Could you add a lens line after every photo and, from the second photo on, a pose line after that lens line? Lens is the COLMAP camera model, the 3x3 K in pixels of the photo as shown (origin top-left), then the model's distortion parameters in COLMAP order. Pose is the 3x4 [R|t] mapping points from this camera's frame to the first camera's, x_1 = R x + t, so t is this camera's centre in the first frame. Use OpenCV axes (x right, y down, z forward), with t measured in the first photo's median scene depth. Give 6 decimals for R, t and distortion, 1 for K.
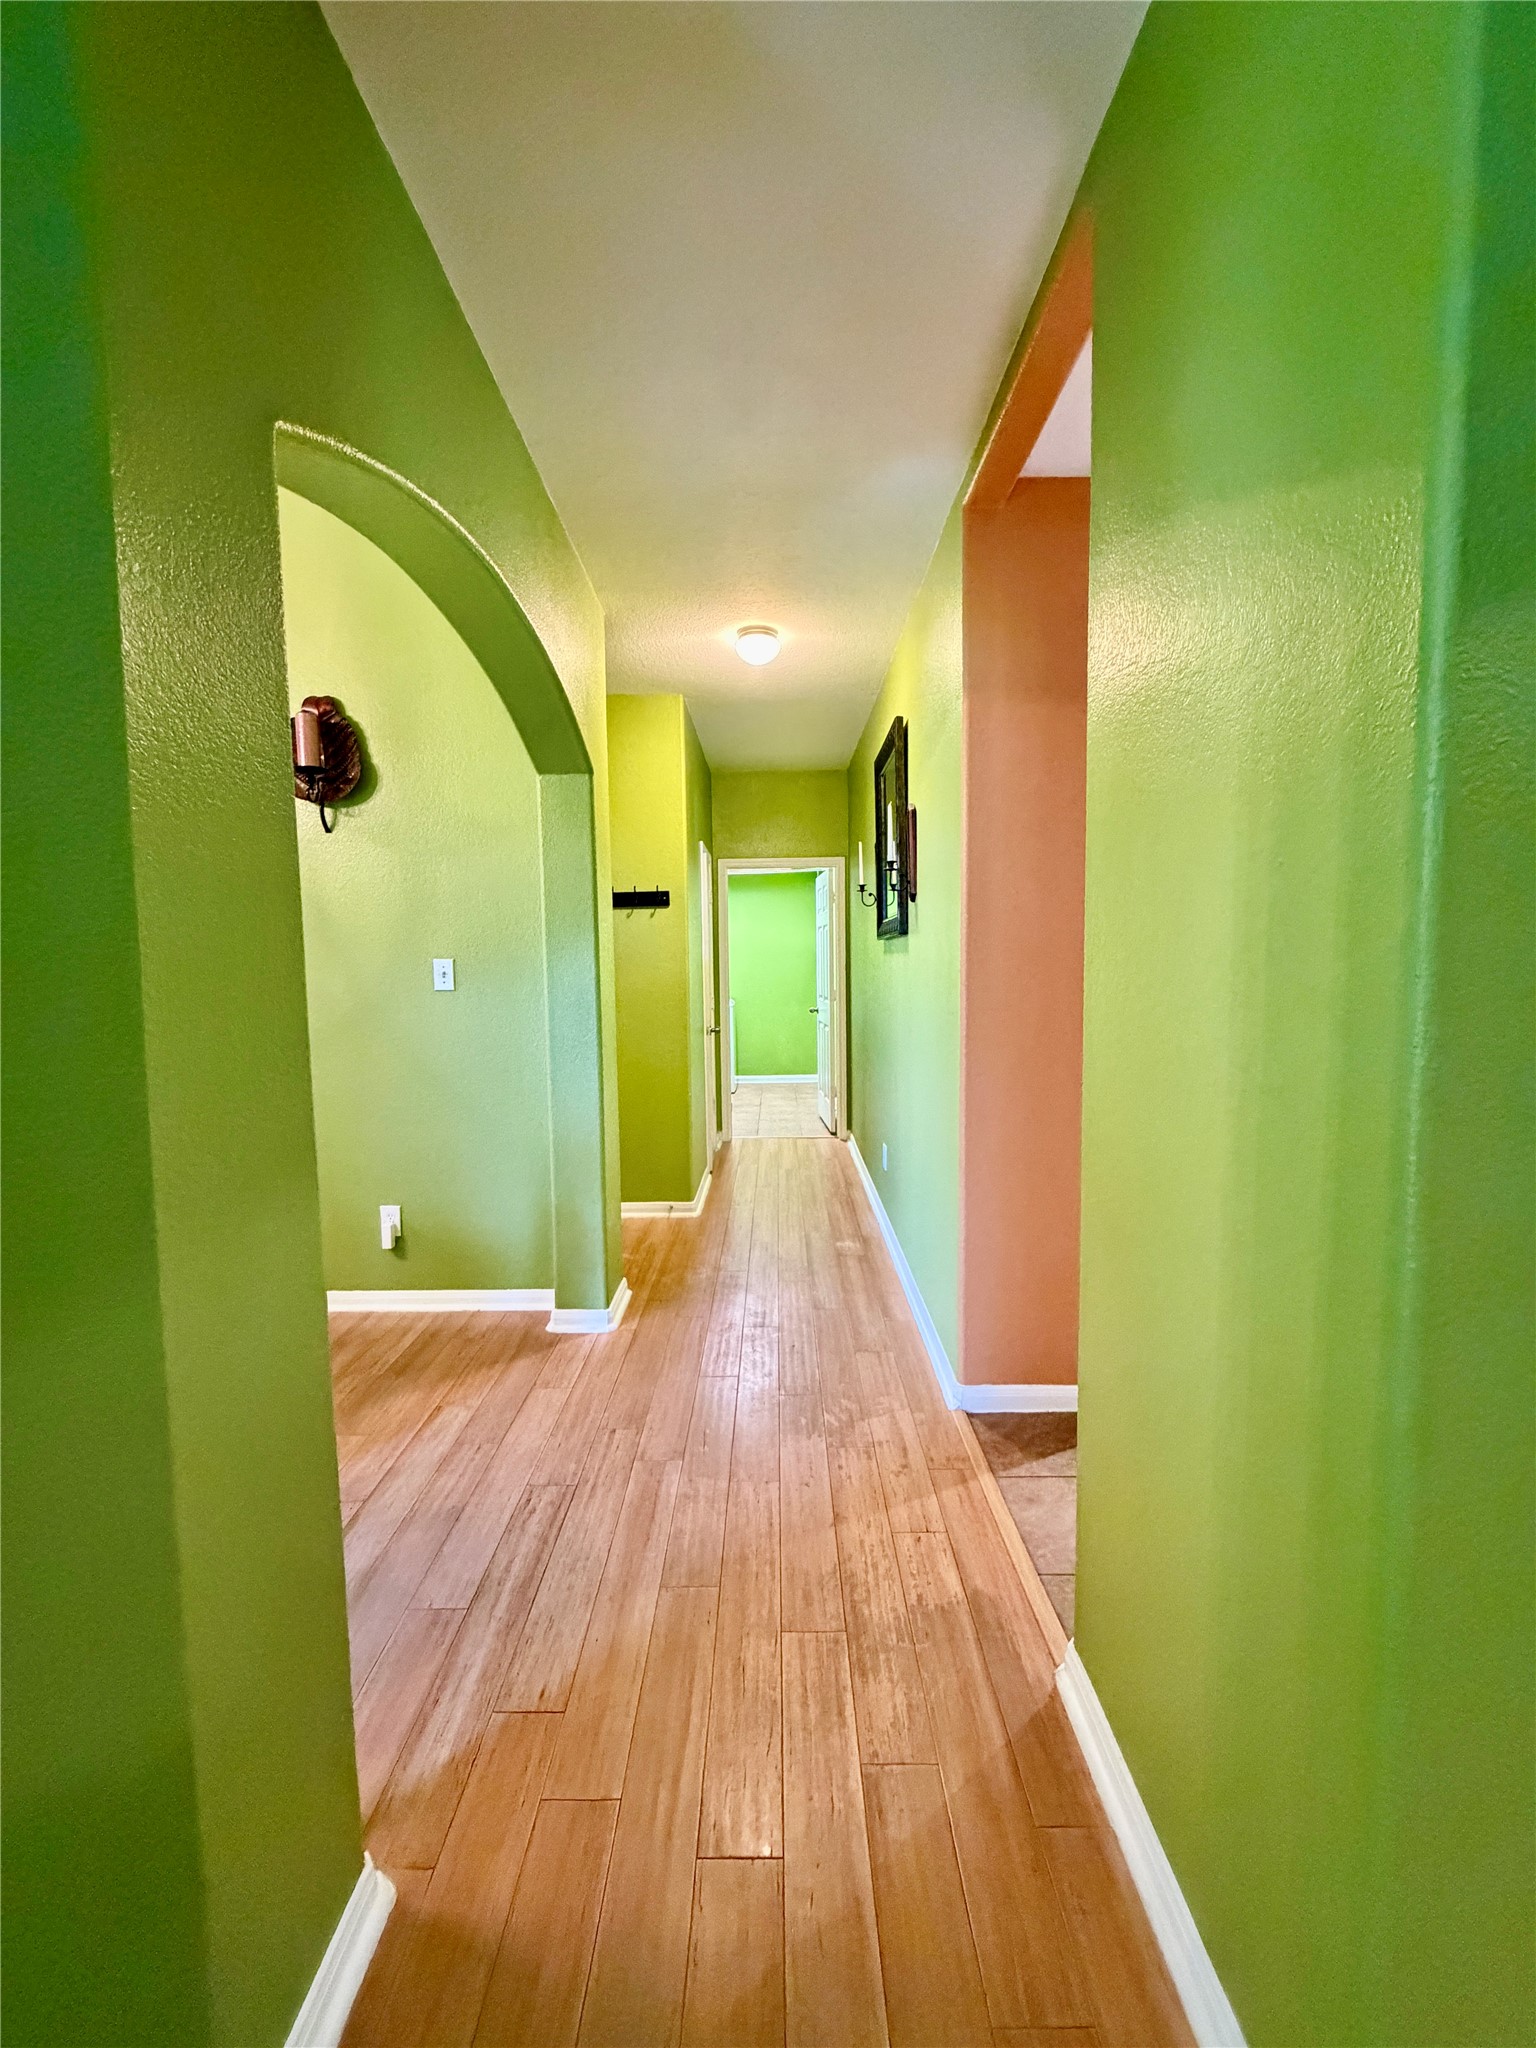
lens RADIAL K [[819.0, 0, 768.1], [0, 819.0, 1019.3], [0, 0, 1]] dist [-0.000116, 0.000304]
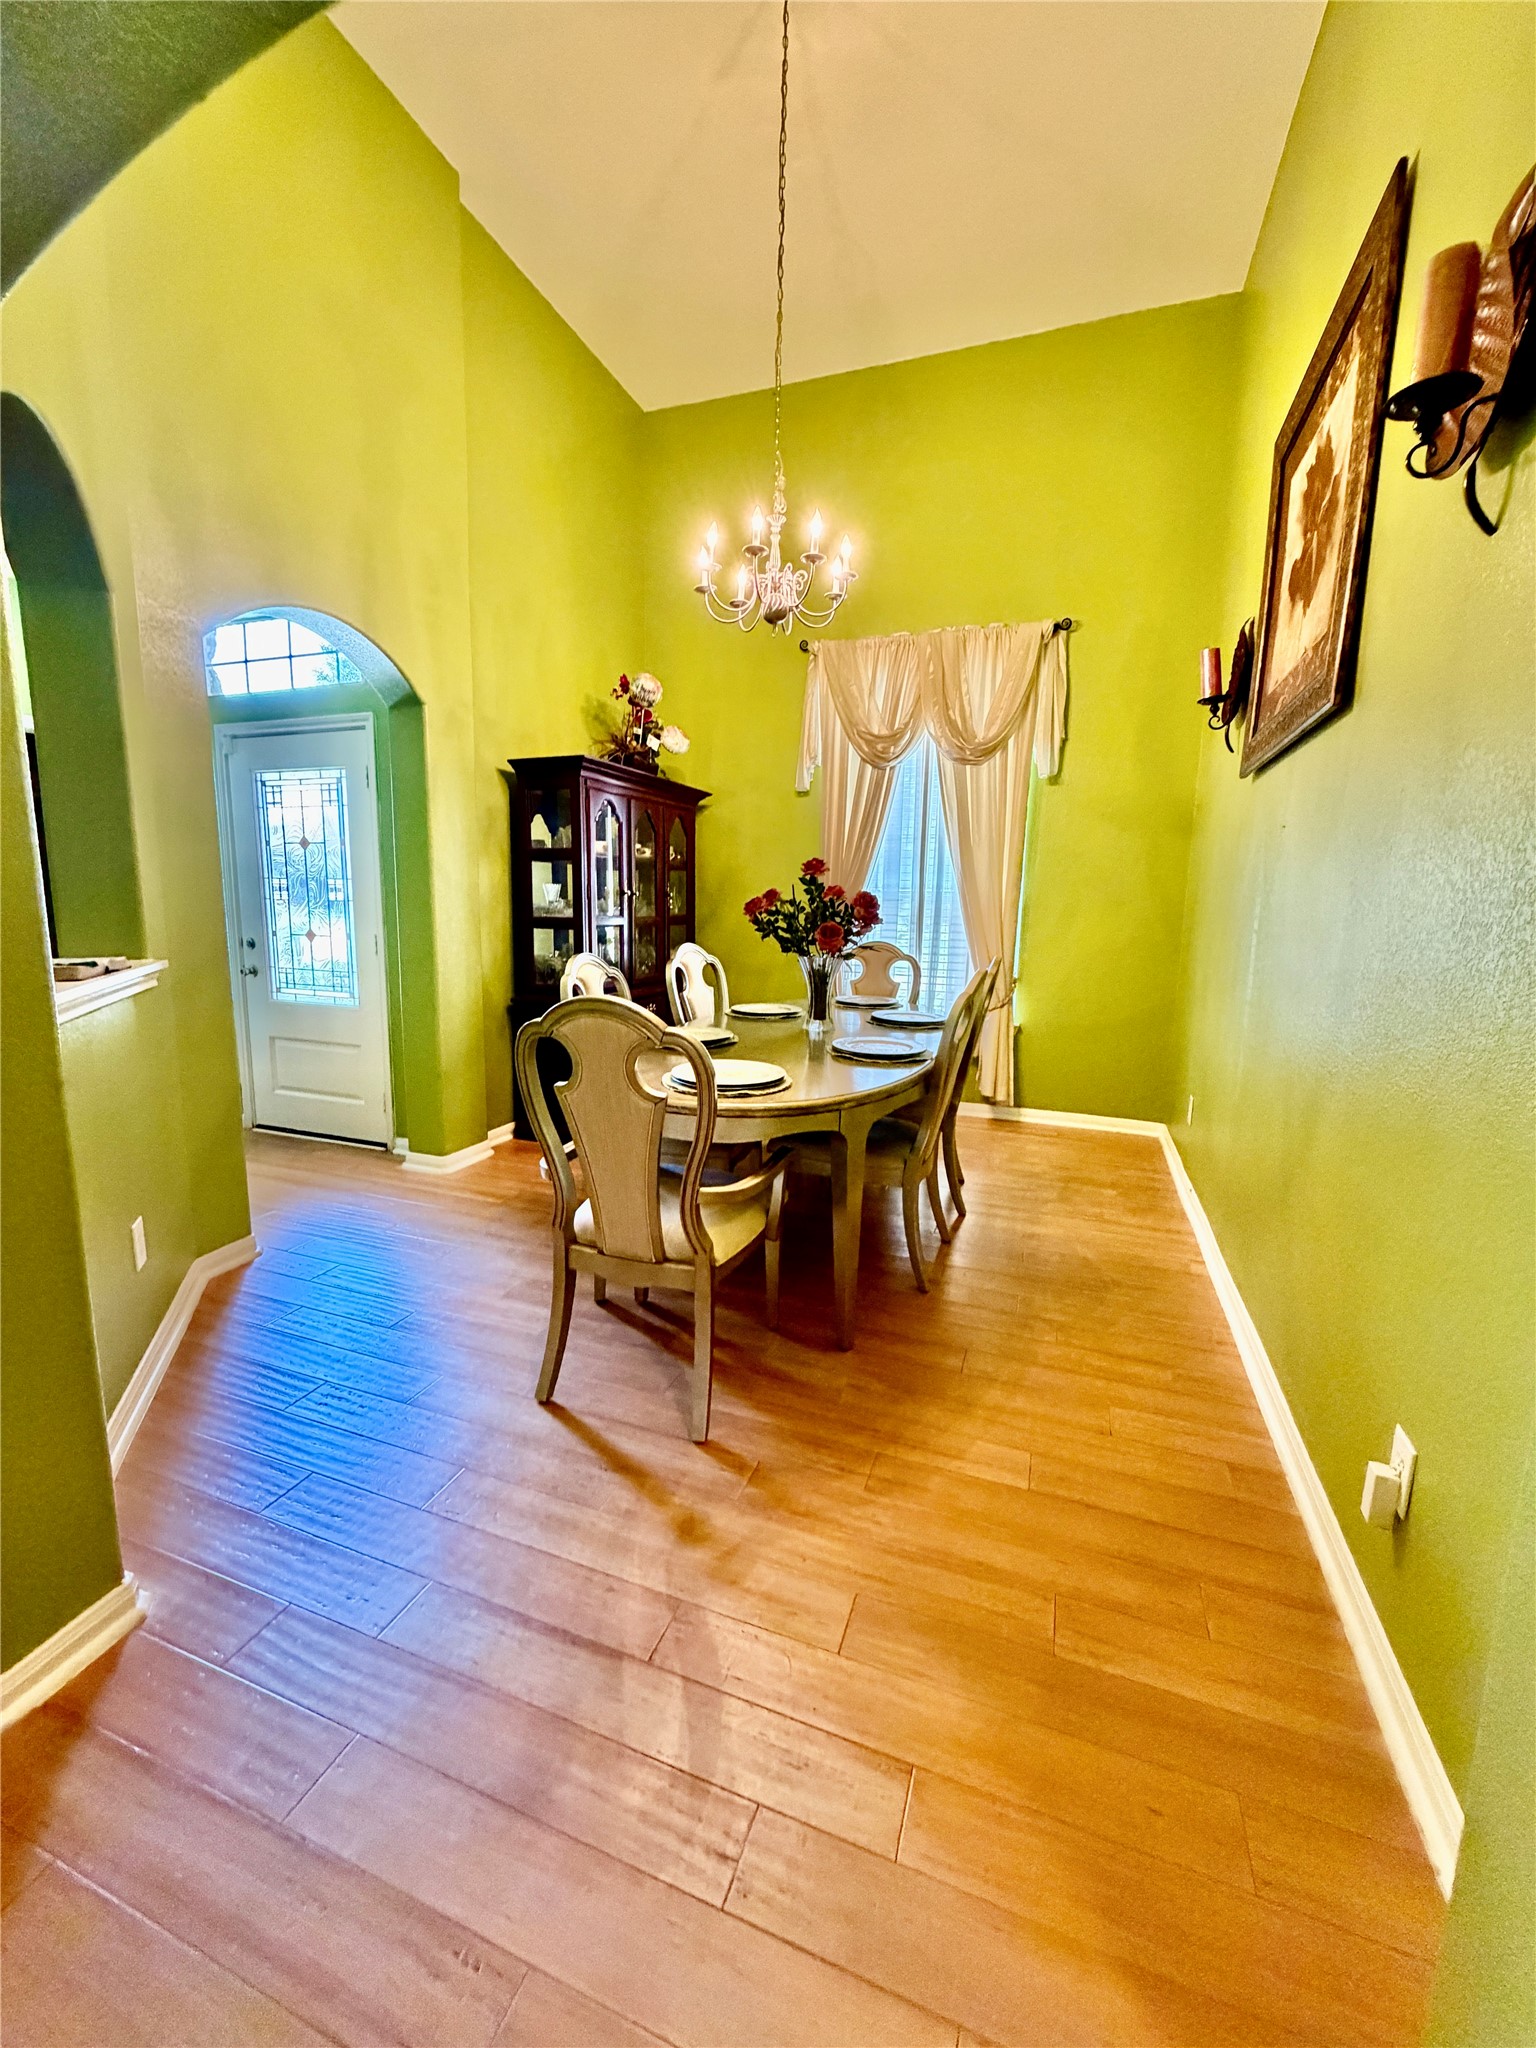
lens RADIAL K [[819.0, 0, 773.8], [0, 819.0, 1018.4], [0, 0, 1]] dist [-0.000116, 0.000304]
pose [[-0.331635, 0.144936, -0.932208, 0.006439], [-0.102250, 0.976785, 0.188243, -0.036841], [0.937850, 0.157746, -0.309116, 1.021193]]
